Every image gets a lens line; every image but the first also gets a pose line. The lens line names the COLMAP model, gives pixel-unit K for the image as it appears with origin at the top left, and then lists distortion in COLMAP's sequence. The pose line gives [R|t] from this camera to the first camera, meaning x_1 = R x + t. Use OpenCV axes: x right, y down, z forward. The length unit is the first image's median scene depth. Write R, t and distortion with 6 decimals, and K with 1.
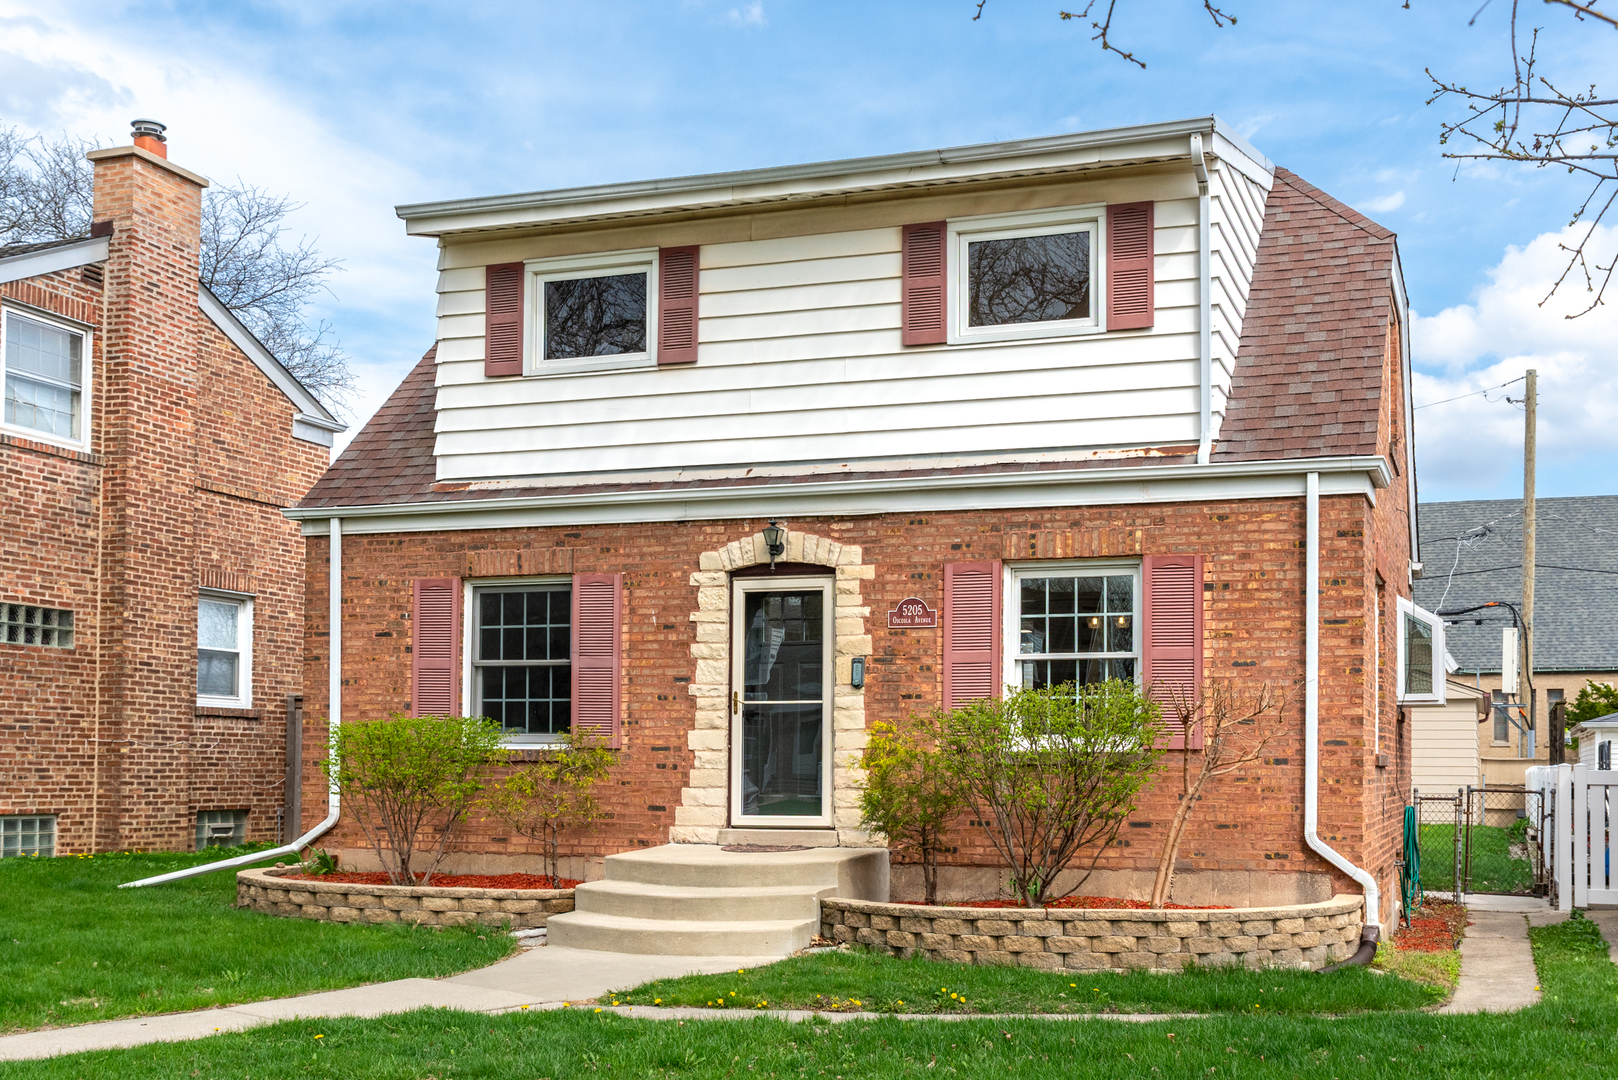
lens RADIAL K [[1293.0, 0, 809.0], [0, 1293.0, 540.0], [0, 0, 1]] dist [-0.015604, 0.000451]
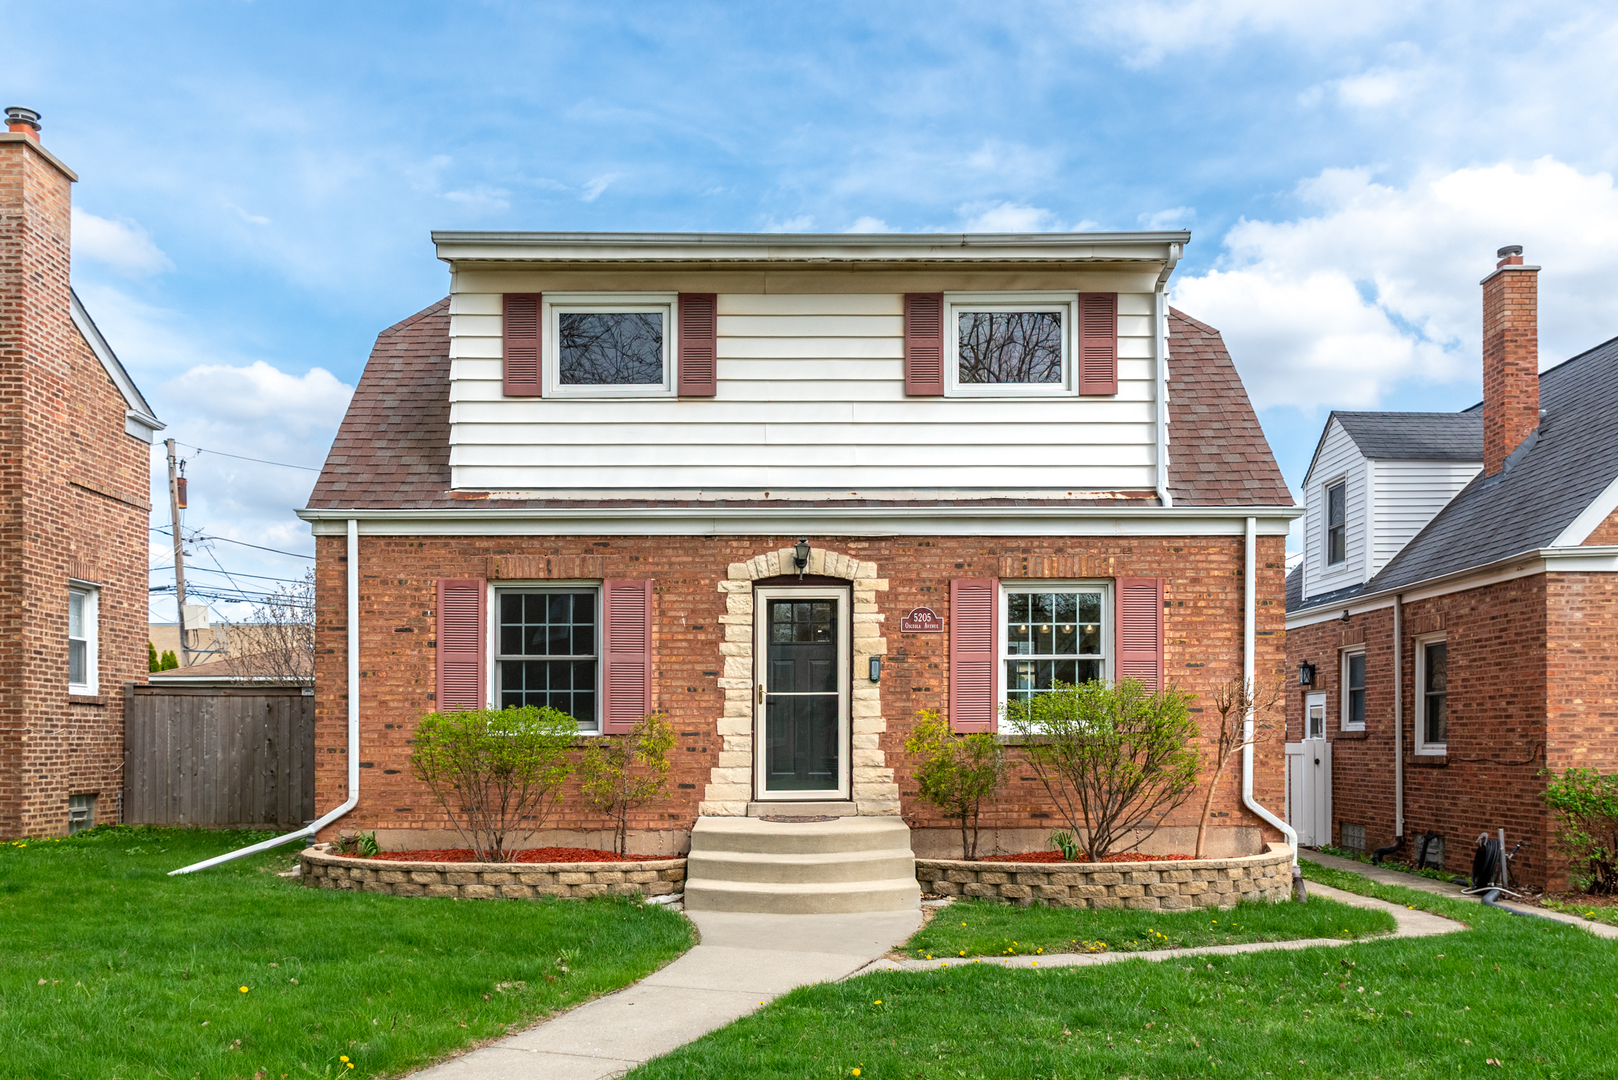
lens RADIAL K [[1098.2, 0, 810.6], [0, 1098.2, 576.3], [0, 0, 1]] dist [-0.002834, -0.001830]
pose [[0.968858, 0.026699, 0.246175, -0.254668], [-0.032601, 0.999270, 0.019931, -0.000821], [-0.245463, -0.027336, 0.969021, 0.036432]]
